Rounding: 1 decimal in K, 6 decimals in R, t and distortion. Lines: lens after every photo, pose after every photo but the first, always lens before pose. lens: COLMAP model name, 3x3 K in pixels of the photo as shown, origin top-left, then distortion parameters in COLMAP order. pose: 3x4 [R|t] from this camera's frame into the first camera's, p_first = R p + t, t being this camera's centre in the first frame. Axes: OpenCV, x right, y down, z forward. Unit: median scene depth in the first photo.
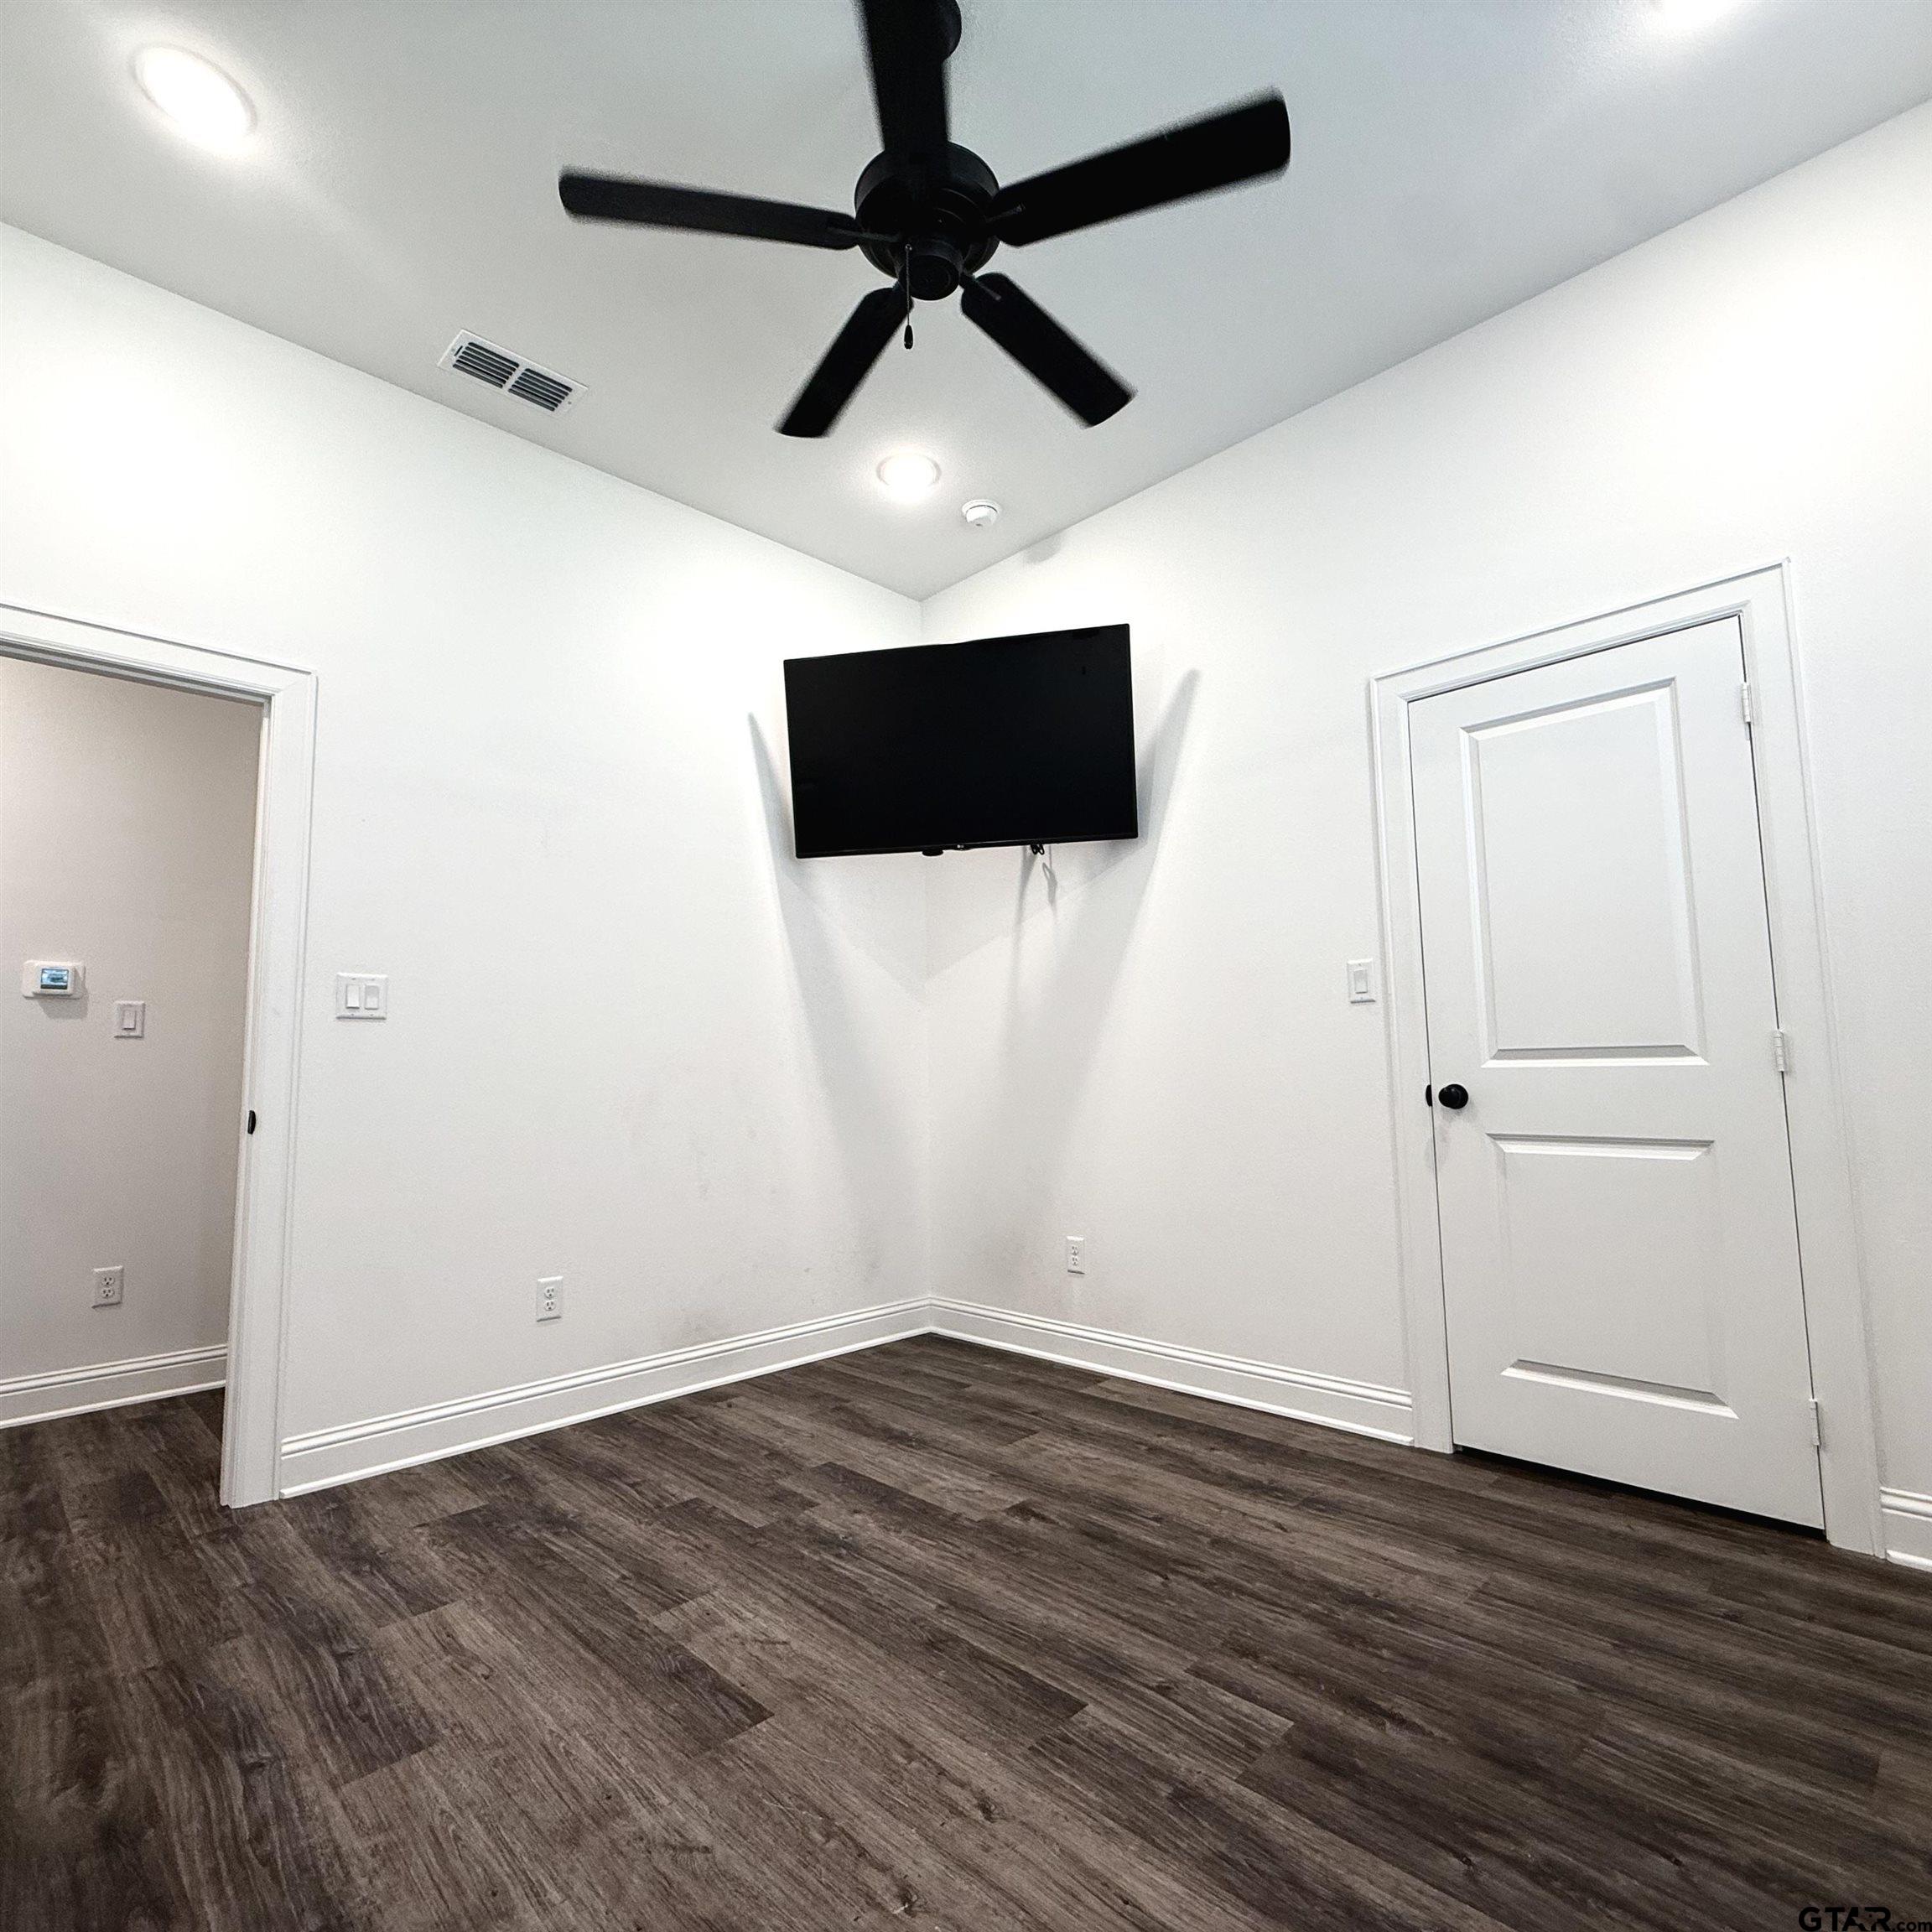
lens RADIAL K [[1032.9, 0, 965.1], [0, 1032.9, 968.3], [0, 0, 1]] dist [0.000487, -0.000136]
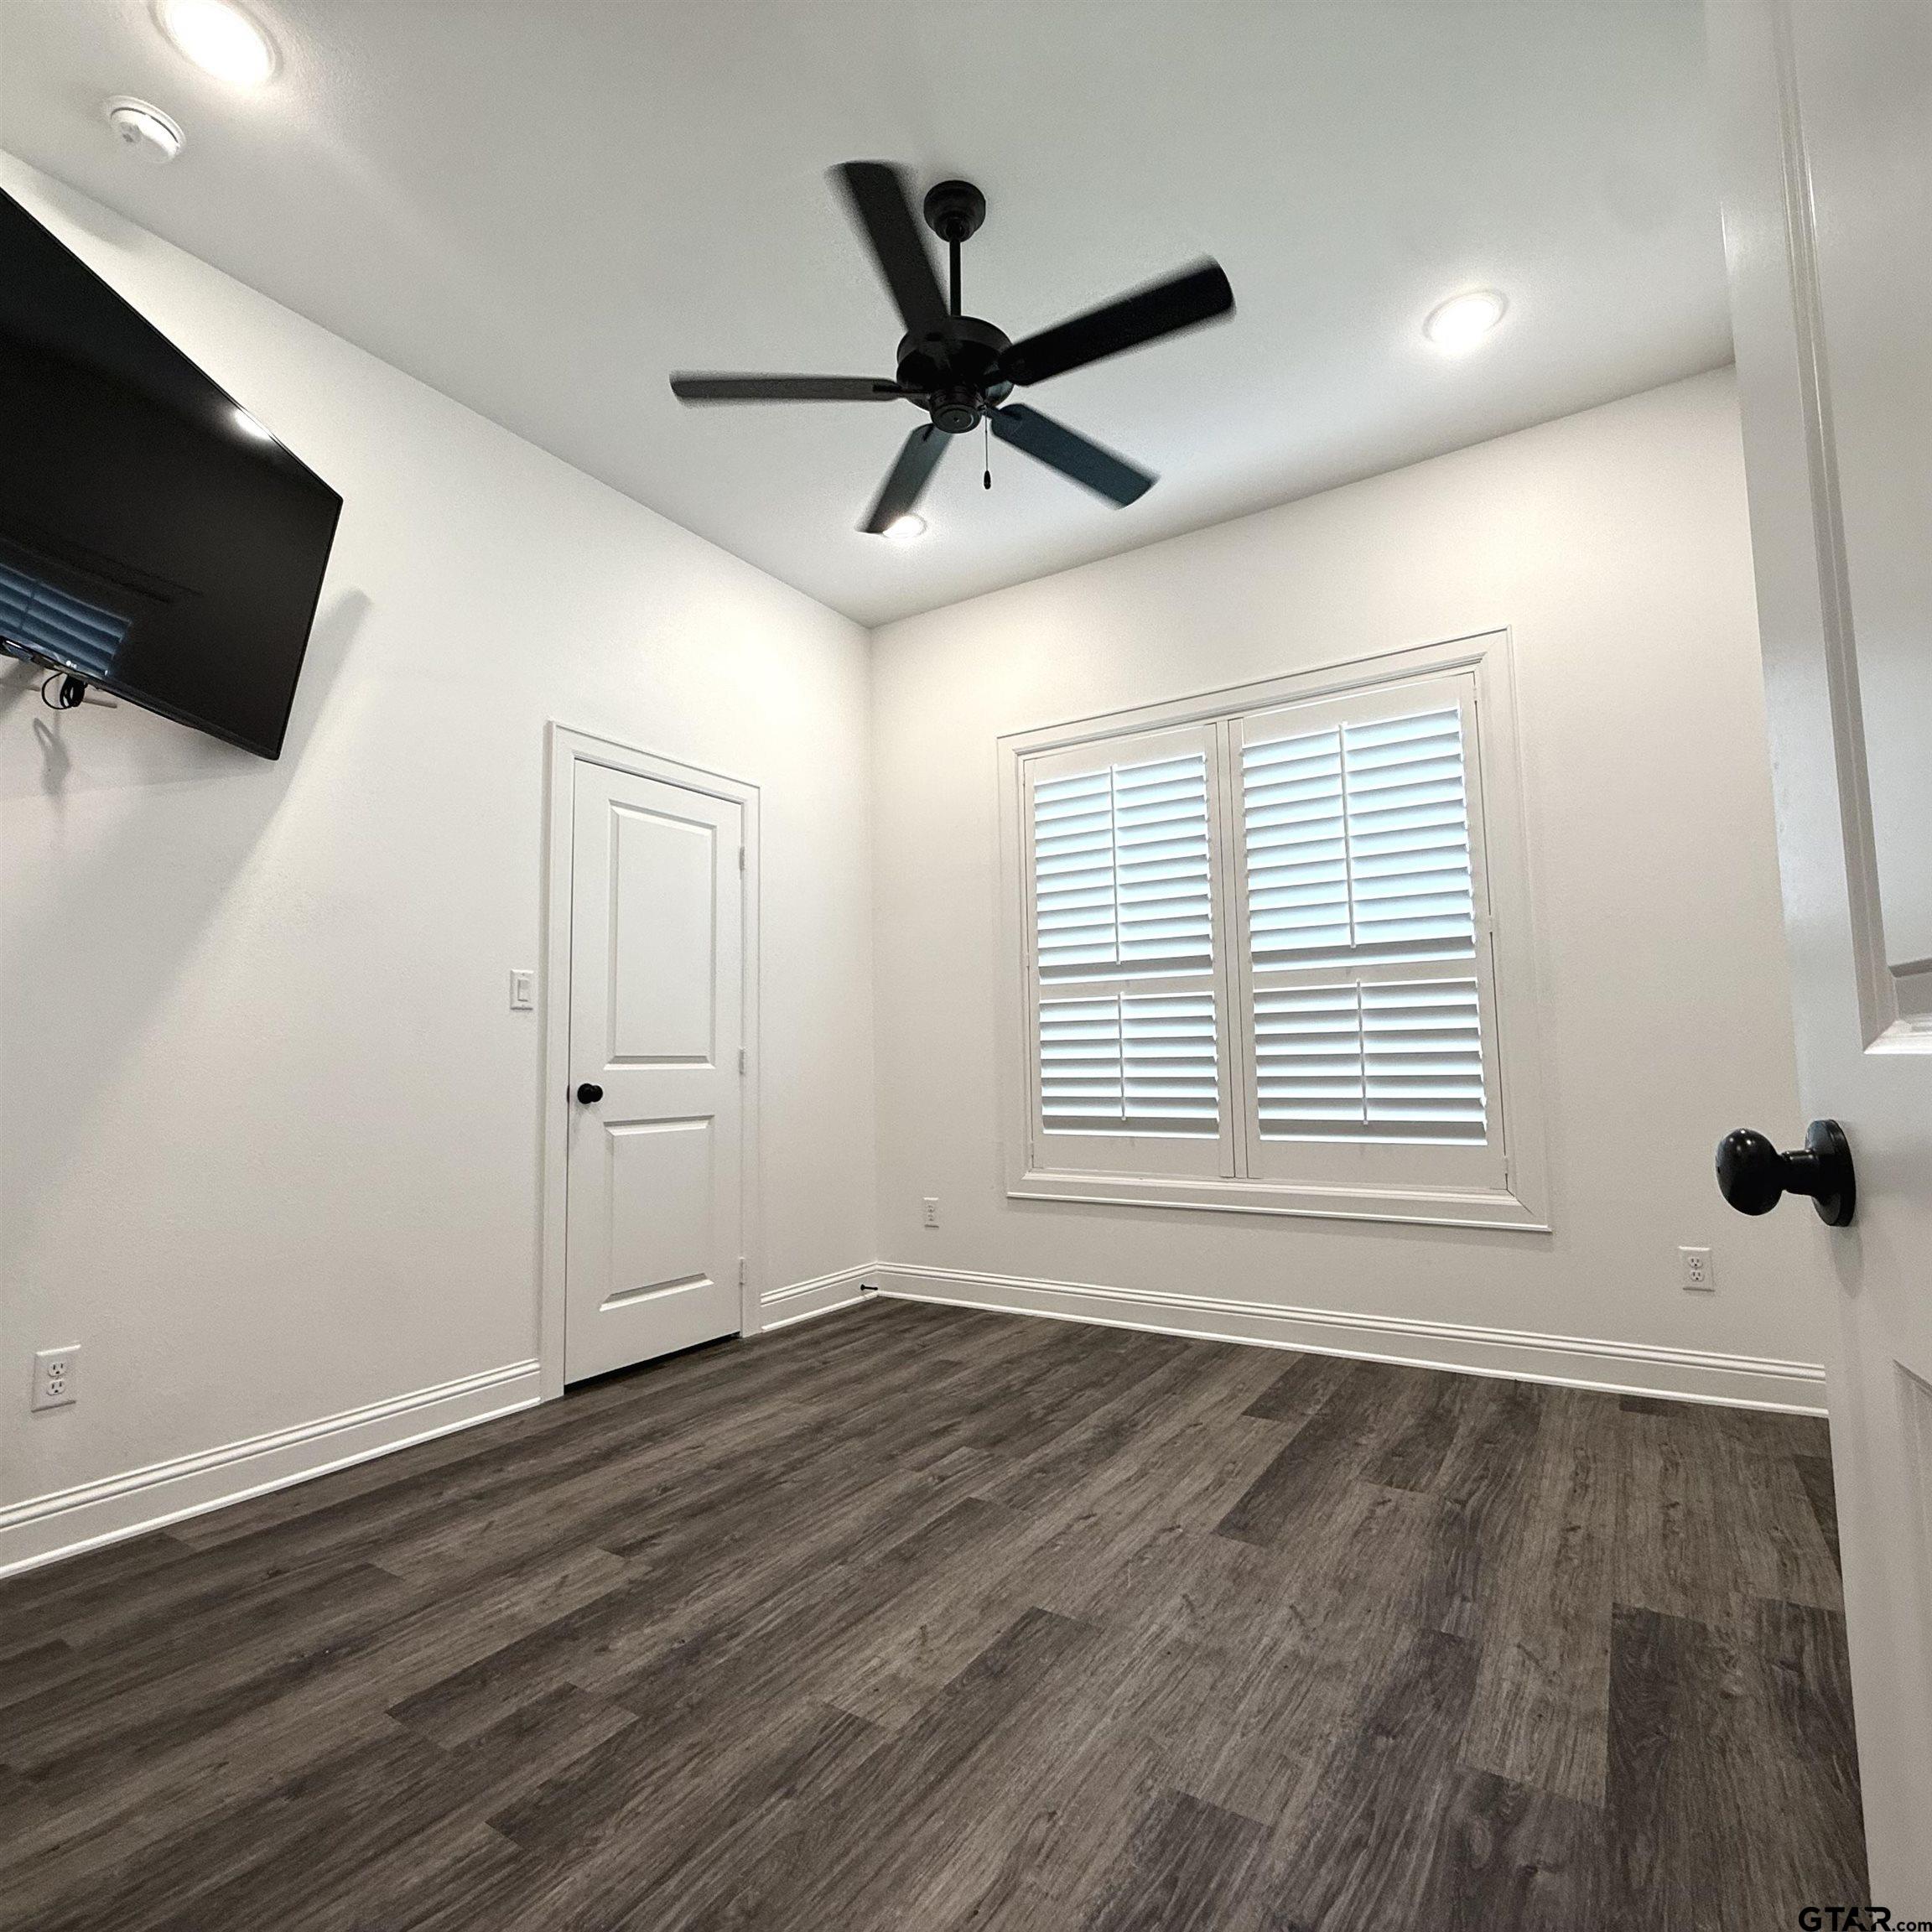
lens RADIAL K [[1032.9, 0, 965.1], [0, 1032.9, 968.3], [0, 0, 1]] dist [0.000487, -0.000136]
pose [[-0.215023, 0.111088, 0.970270, -1.128573], [-0.077756, 0.988408, -0.130396, 0.139833], [-0.973509, -0.103483, -0.203892, 1.136911]]
